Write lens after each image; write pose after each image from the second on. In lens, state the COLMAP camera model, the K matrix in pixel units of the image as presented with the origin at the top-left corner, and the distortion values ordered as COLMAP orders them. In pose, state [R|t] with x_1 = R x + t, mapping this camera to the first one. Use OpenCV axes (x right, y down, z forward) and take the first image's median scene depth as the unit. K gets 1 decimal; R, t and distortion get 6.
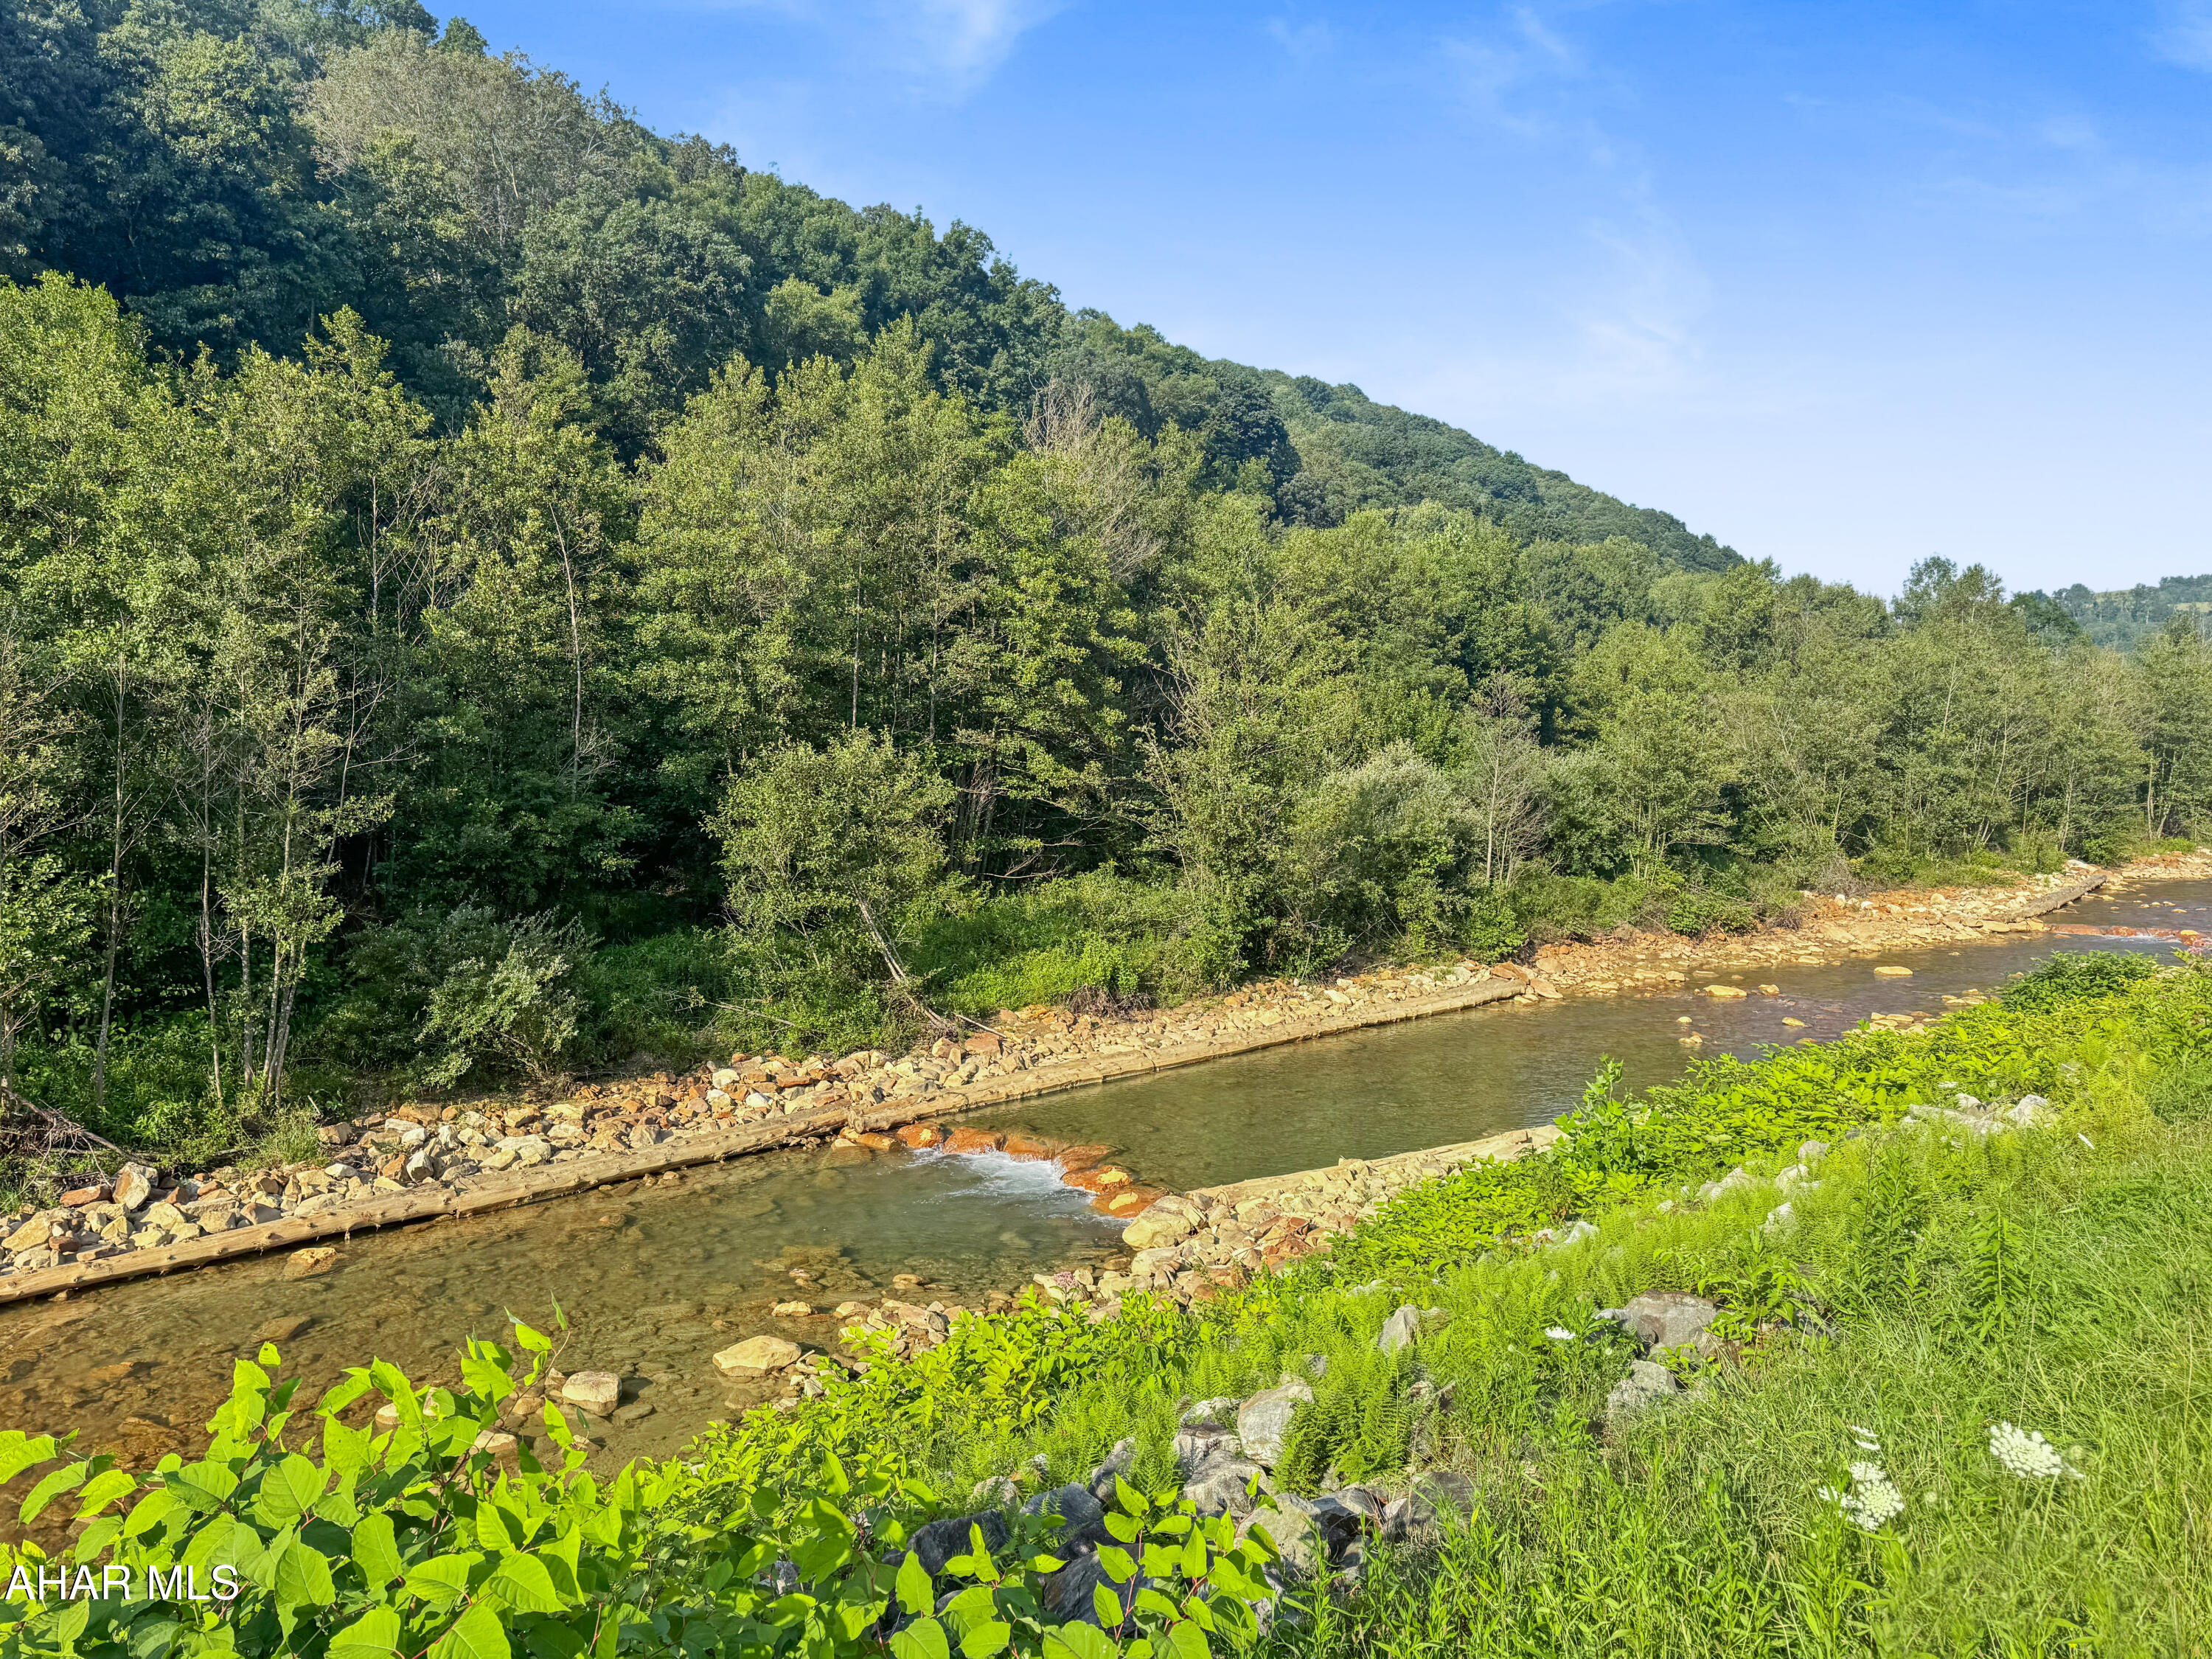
lens RADIAL K [[1594.8, 0, 1108.0], [0, 1594.8, 850.0], [0, 0, 1]] dist [0.028469, -0.006547]
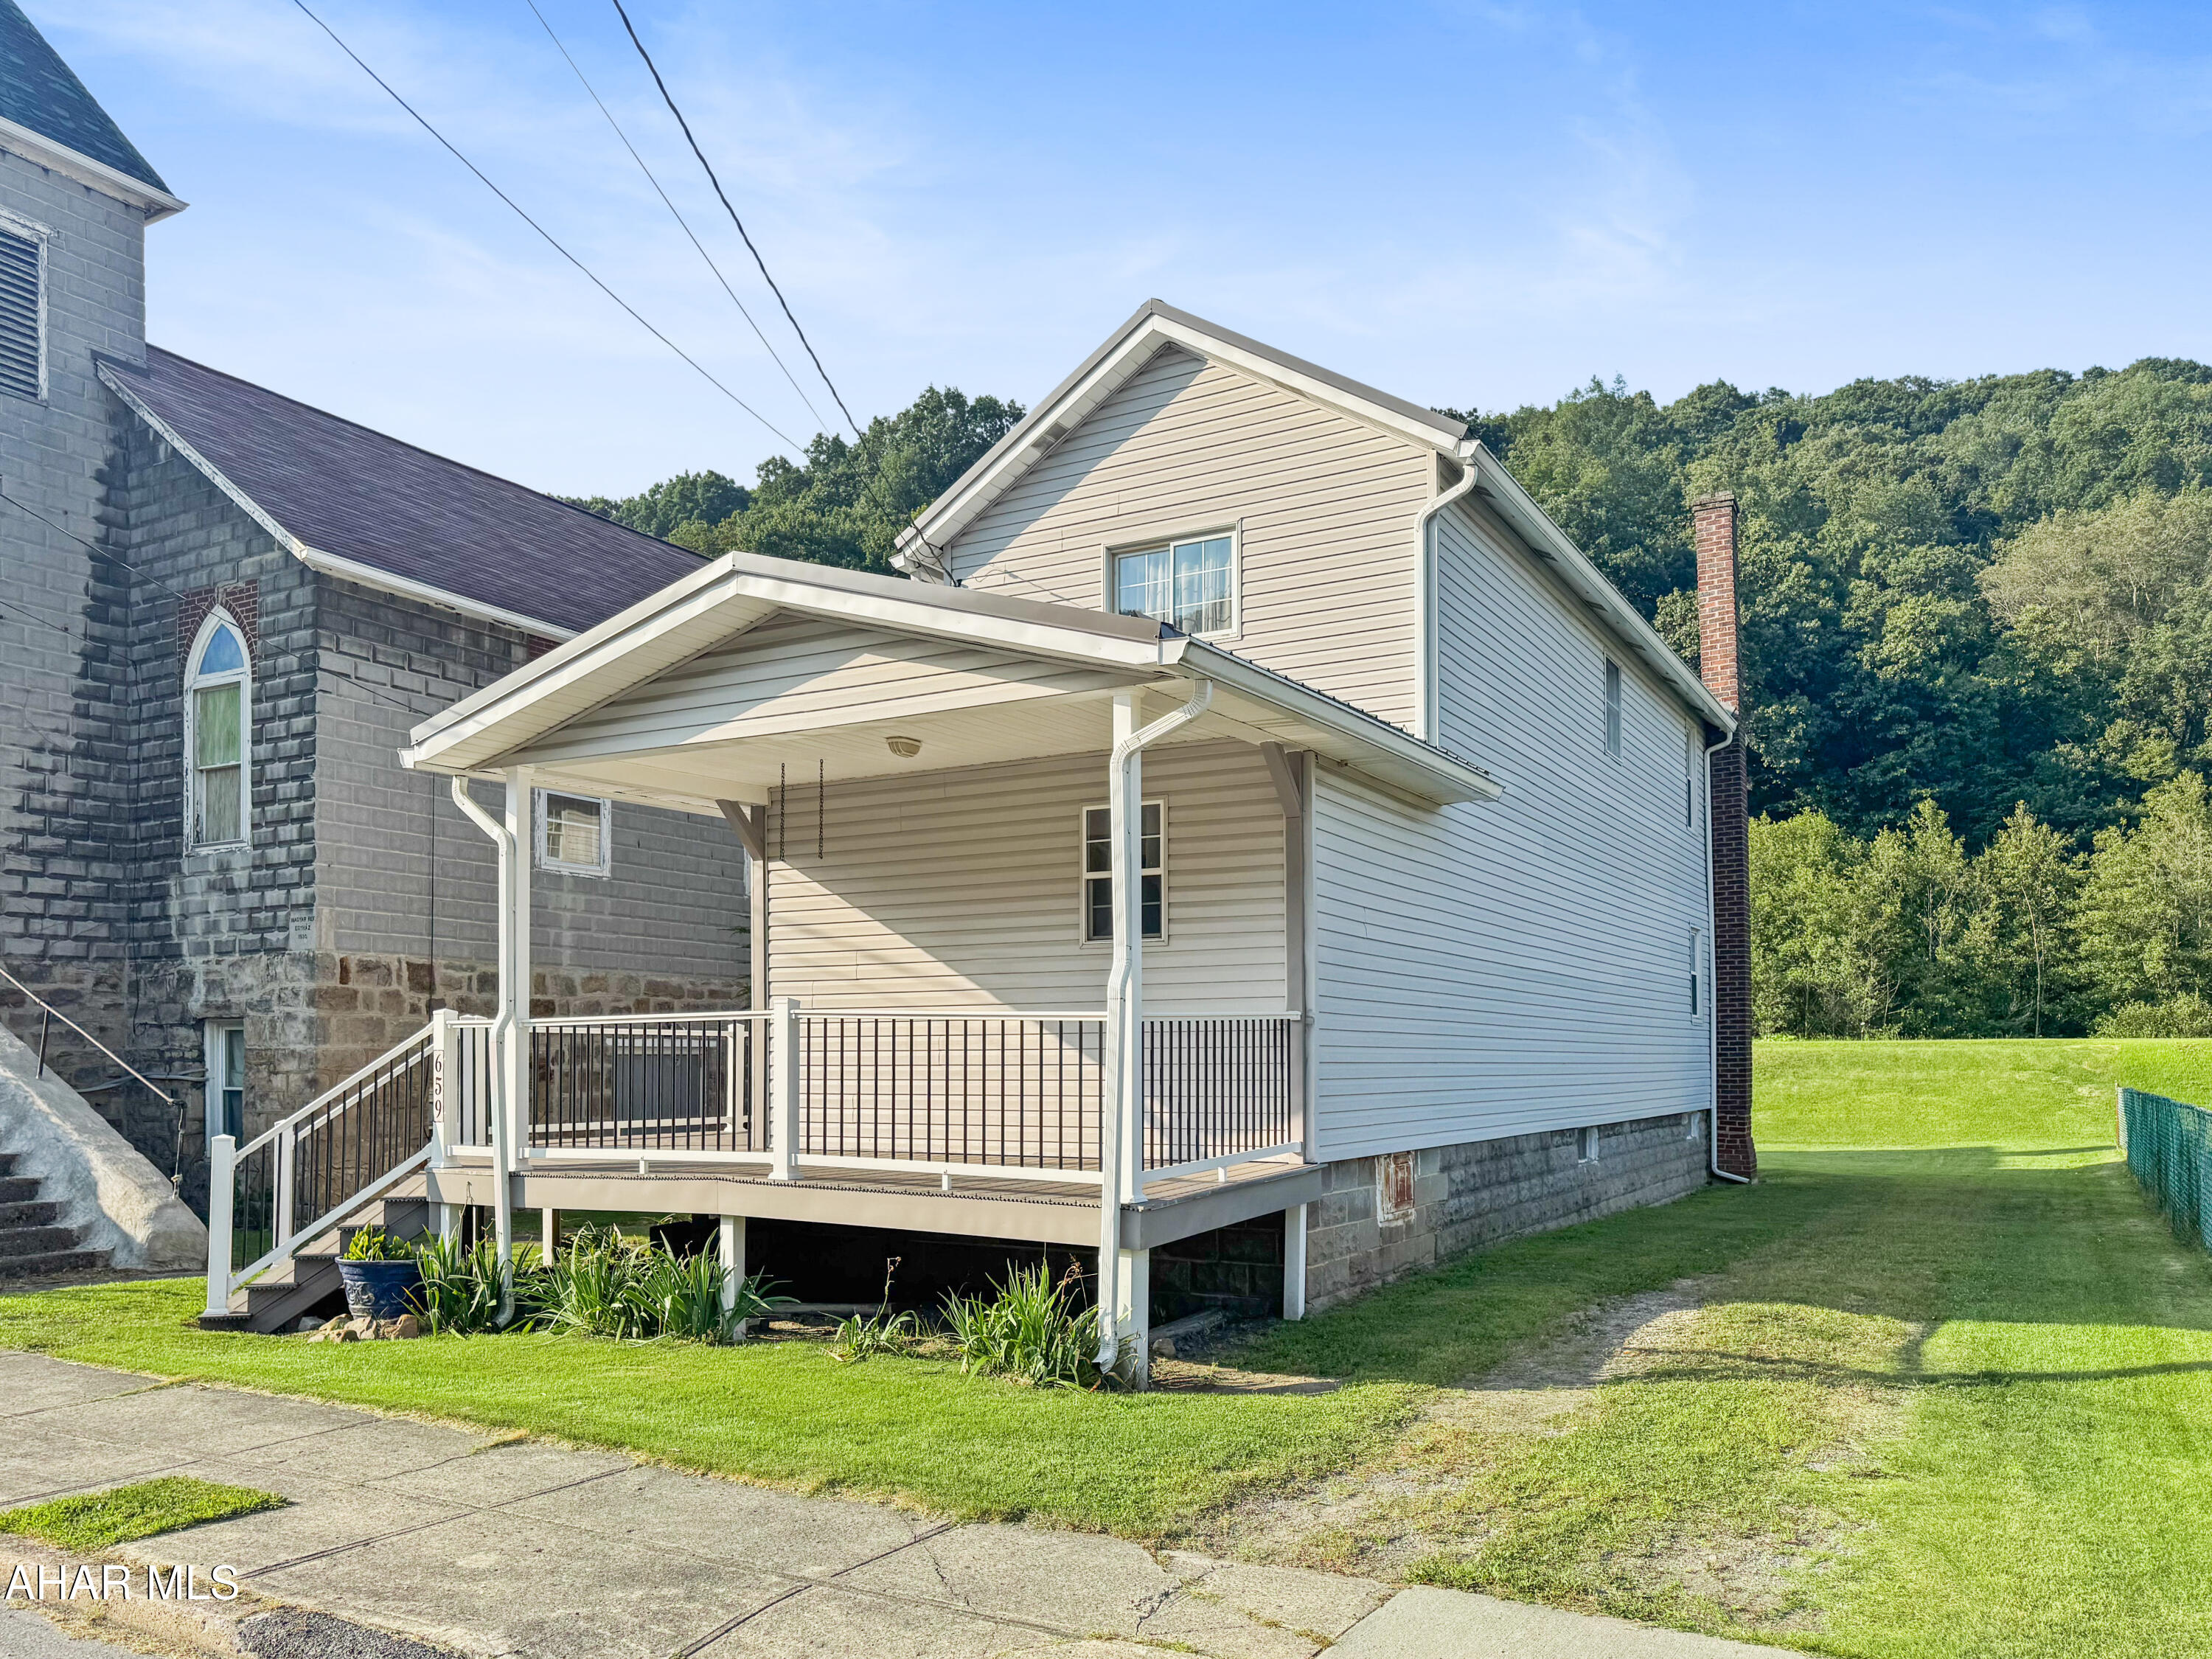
lens RADIAL K [[1619.0, 0, 1106.4], [0, 1619.0, 1041.4], [0, 0, 1]] dist [0.015924, -0.003684]
pose [[0.540567, -0.016207, -0.841145, 0.425491], [-0.044681, 0.997850, -0.047941, 0.071190], [0.840114, 0.063499, 0.538680, -0.595702]]
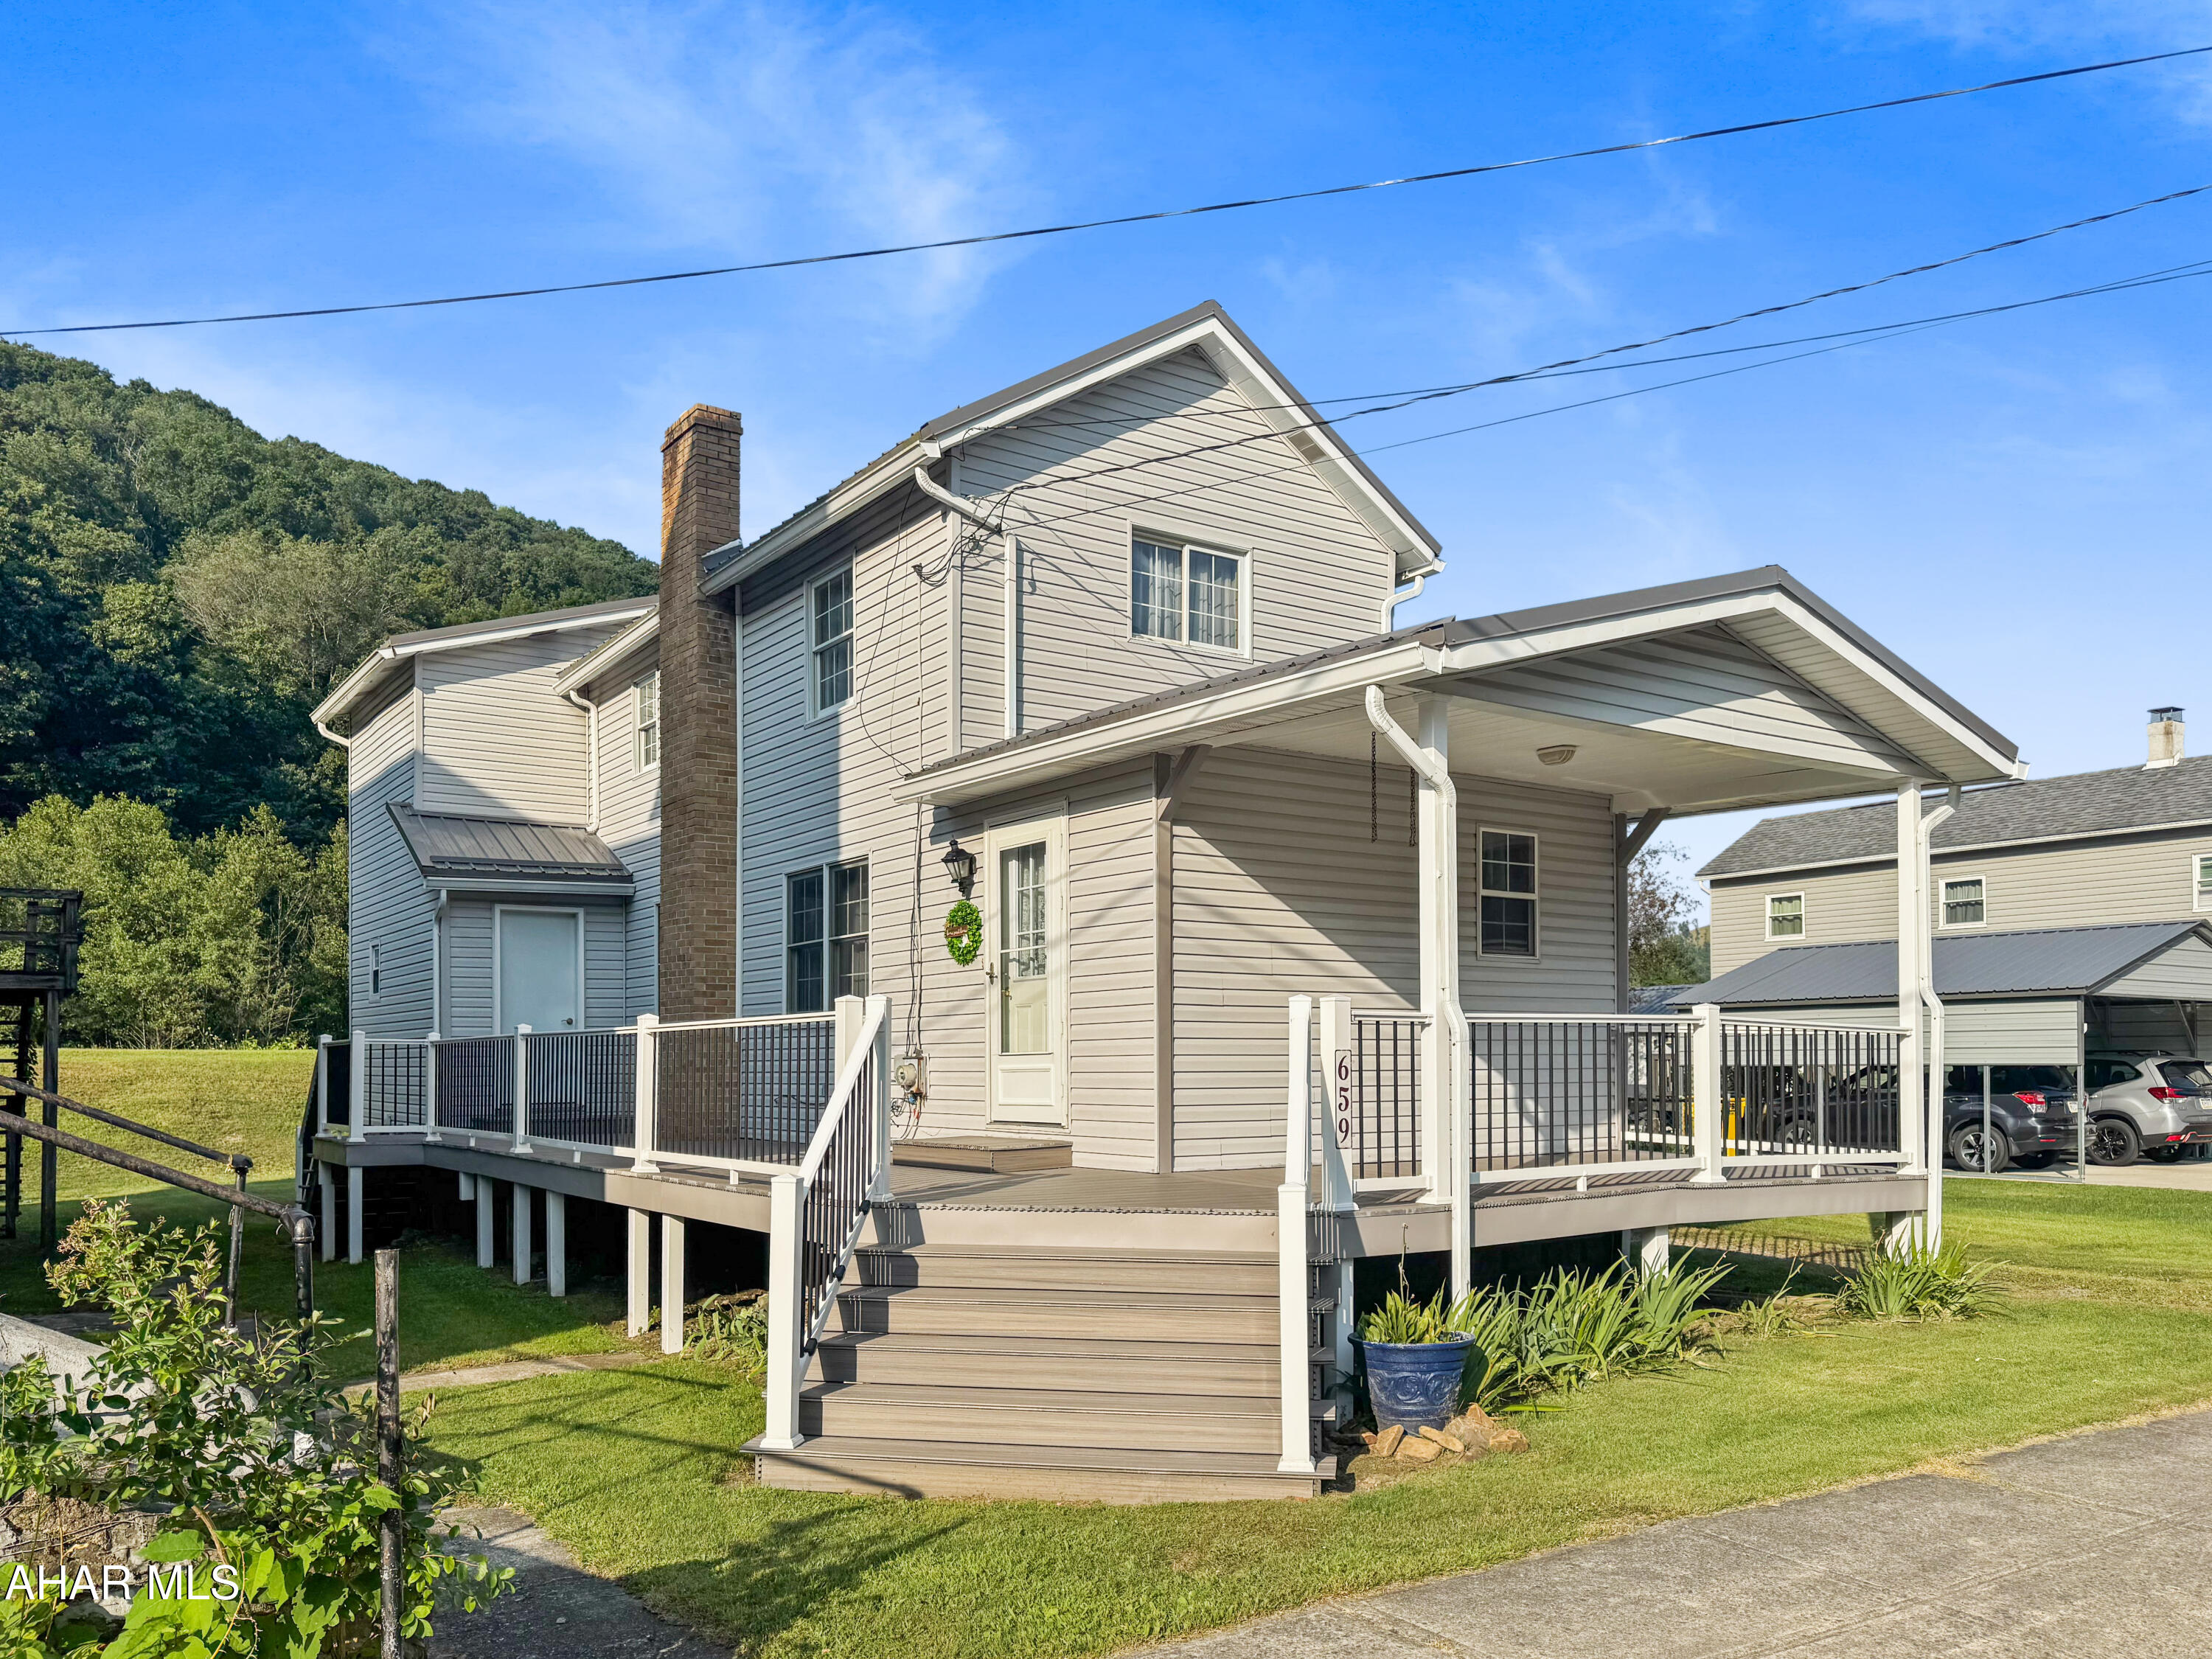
lens RADIAL K [[1619.0, 0, 1106.4], [0, 1619.0, 1041.4], [0, 0, 1]] dist [0.015924, -0.003684]
pose [[0.993215, -0.008626, 0.115975, 0.207556], [0.016963, 0.997325, -0.071093, 0.074807], [-0.115052, 0.072578, 0.990705, -0.685223]]
